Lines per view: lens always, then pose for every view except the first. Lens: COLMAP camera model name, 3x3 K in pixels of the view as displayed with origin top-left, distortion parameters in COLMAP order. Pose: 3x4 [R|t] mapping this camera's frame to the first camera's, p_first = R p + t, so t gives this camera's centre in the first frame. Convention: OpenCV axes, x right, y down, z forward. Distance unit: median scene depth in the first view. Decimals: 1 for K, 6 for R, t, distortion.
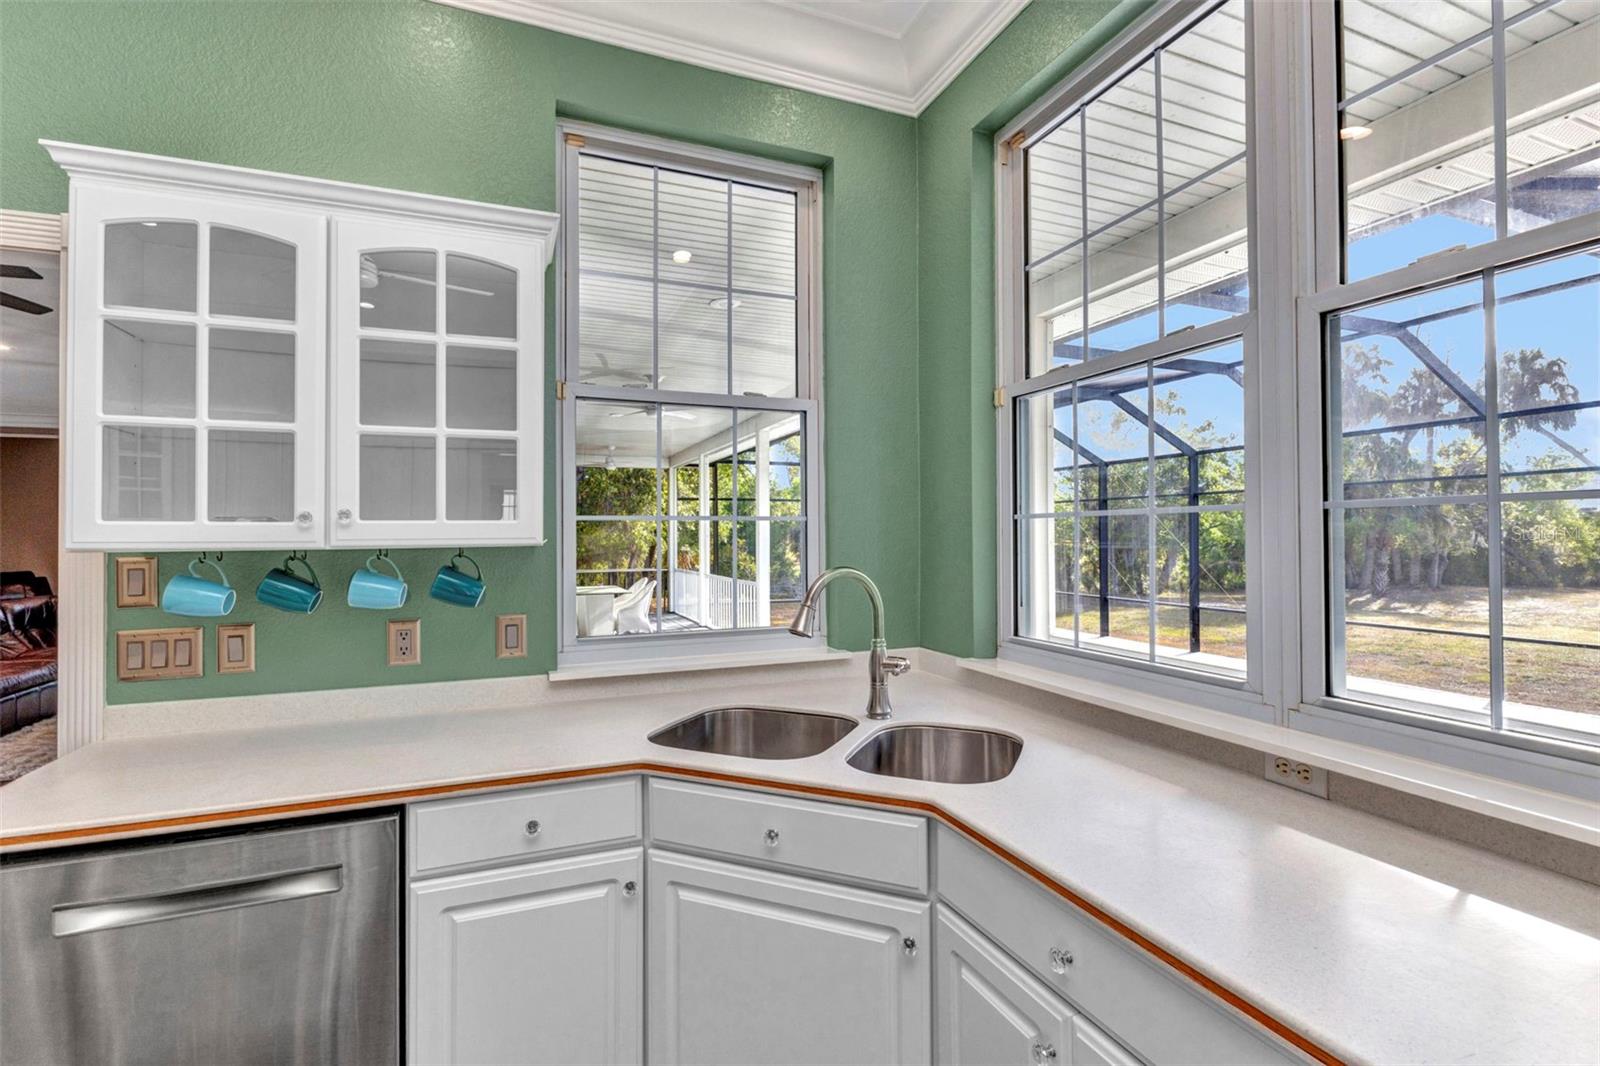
lens RADIAL K [[740.8, 0, 805.8], [0, 740.8, 560.9], [0, 0, 1]] dist [0.003409, 0.000324]
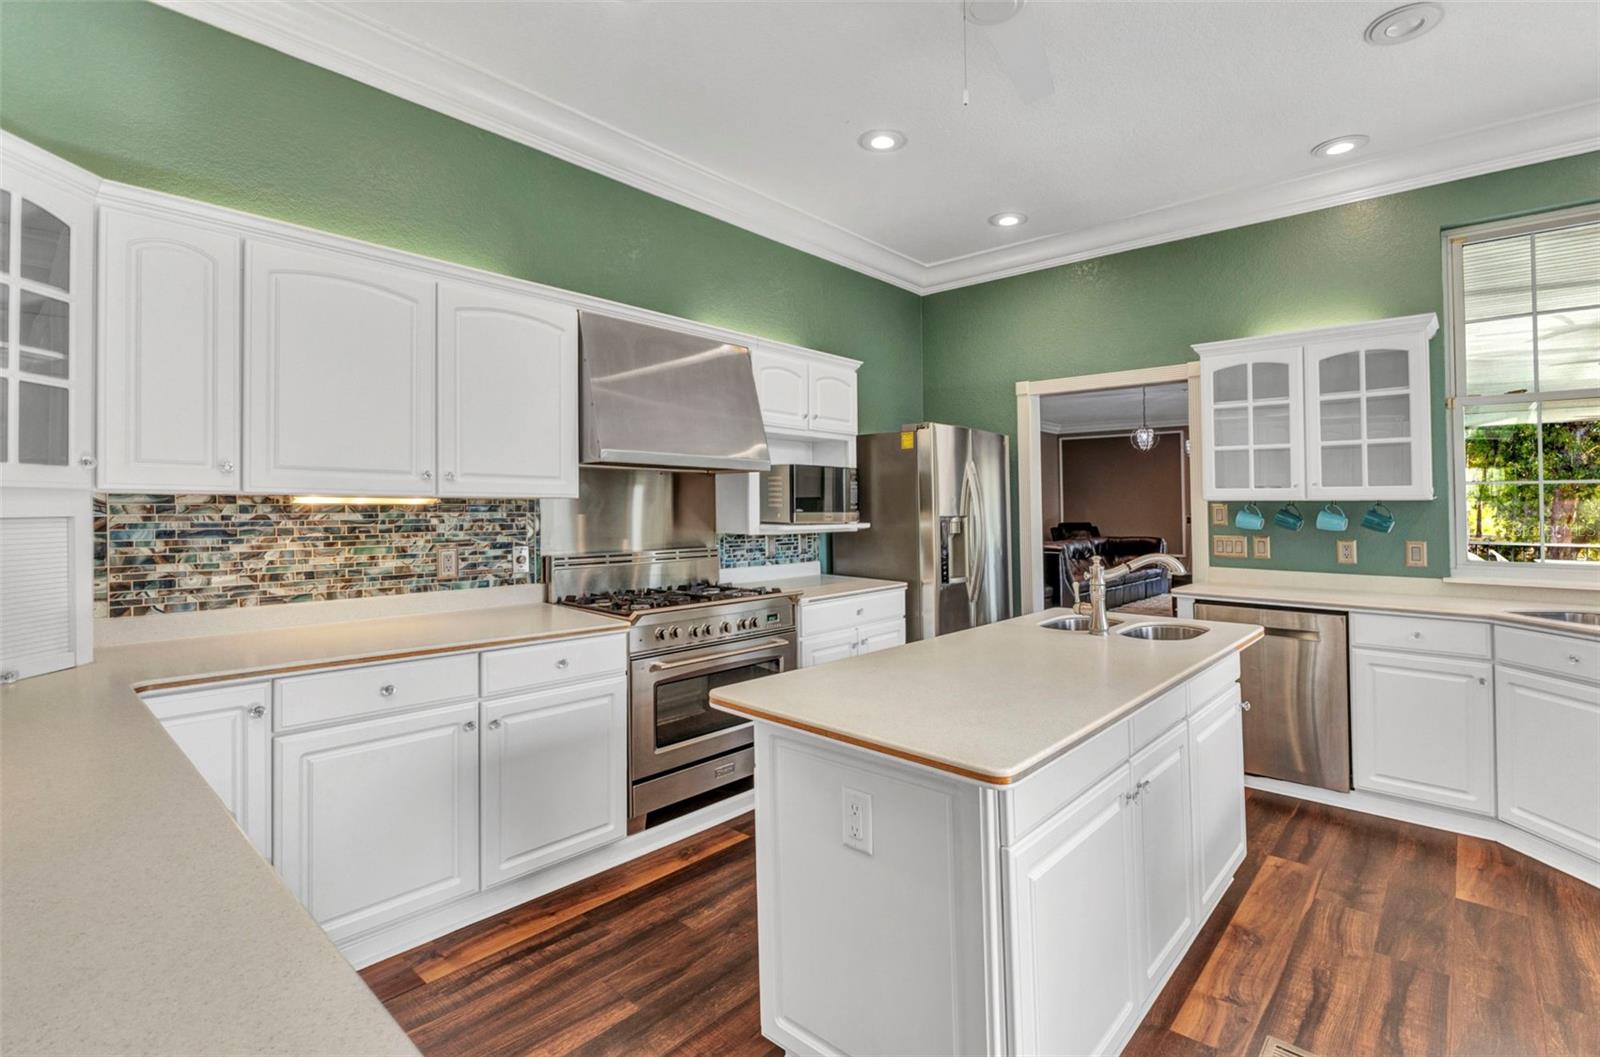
lens RADIAL K [[742.6, 0, 800.7], [0, 742.6, 446.8], [0, 0, 1]] dist [0.003707, 0.000871]
pose [[0.427077, -0.061017, -0.902154, 0.652184], [-0.039028, 0.995547, -0.085809, 0.068672], [0.903373, 0.071857, 0.422794, -1.188352]]
